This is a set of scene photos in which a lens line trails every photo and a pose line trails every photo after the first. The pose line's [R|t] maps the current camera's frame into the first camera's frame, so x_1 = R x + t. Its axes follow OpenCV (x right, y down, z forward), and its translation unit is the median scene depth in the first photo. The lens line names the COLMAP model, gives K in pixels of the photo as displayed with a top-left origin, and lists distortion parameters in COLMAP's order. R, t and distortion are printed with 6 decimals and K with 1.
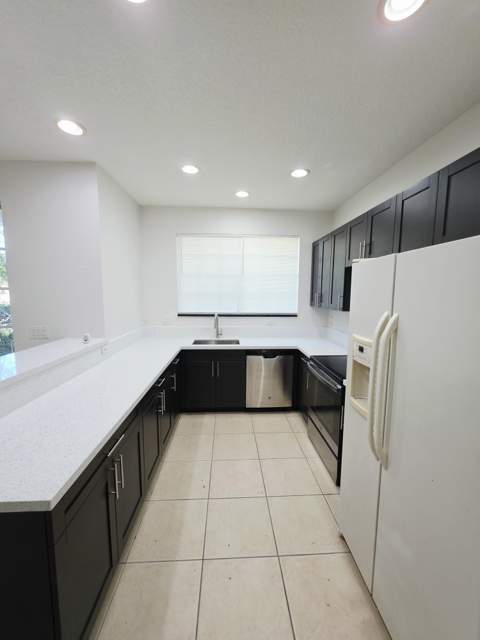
lens RADIAL K [[259.1, 0, 240.0], [0, 259.1, 320.0], [0, 0, 1]] dist [0.001722, 0.000147]
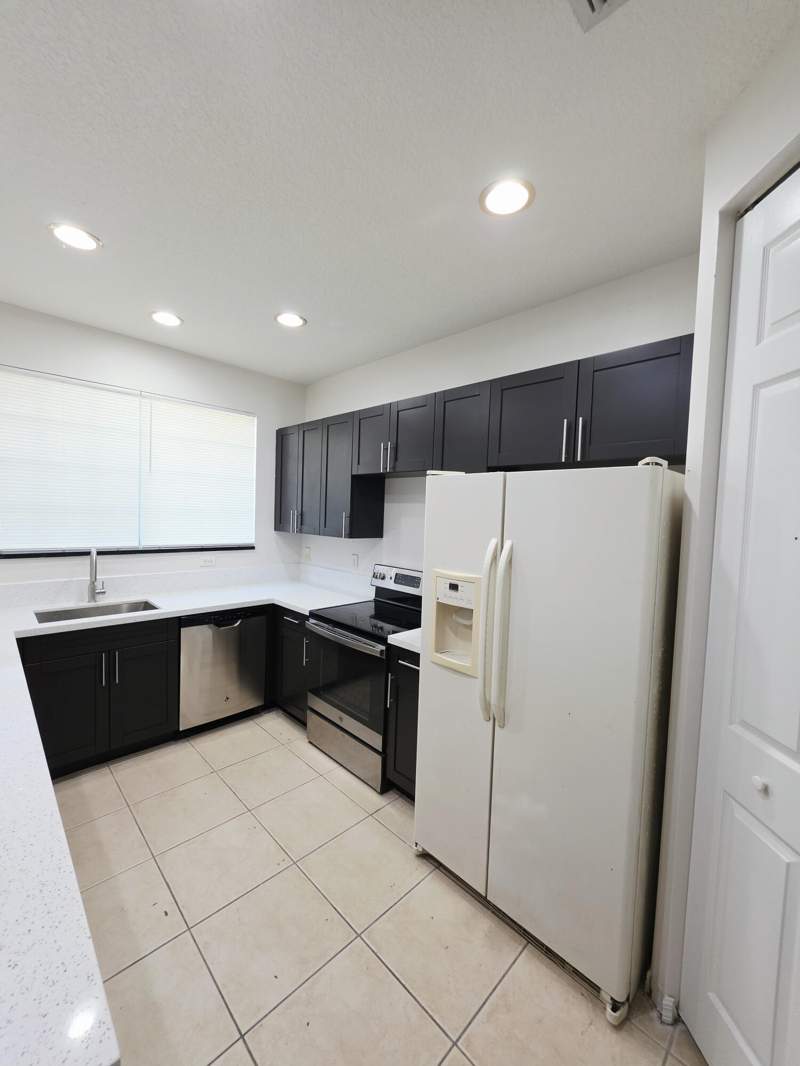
lens RADIAL K [[431.5, 0, 400.0], [0, 431.5, 533.0], [0, 0, 1]] dist [0.001722, 0.000147]
pose [[0.745340, -0.015047, 0.666515, -0.238482], [0.044882, 0.998610, -0.027645, -0.009823], [-0.665173, 0.050519, 0.744979, 0.060852]]
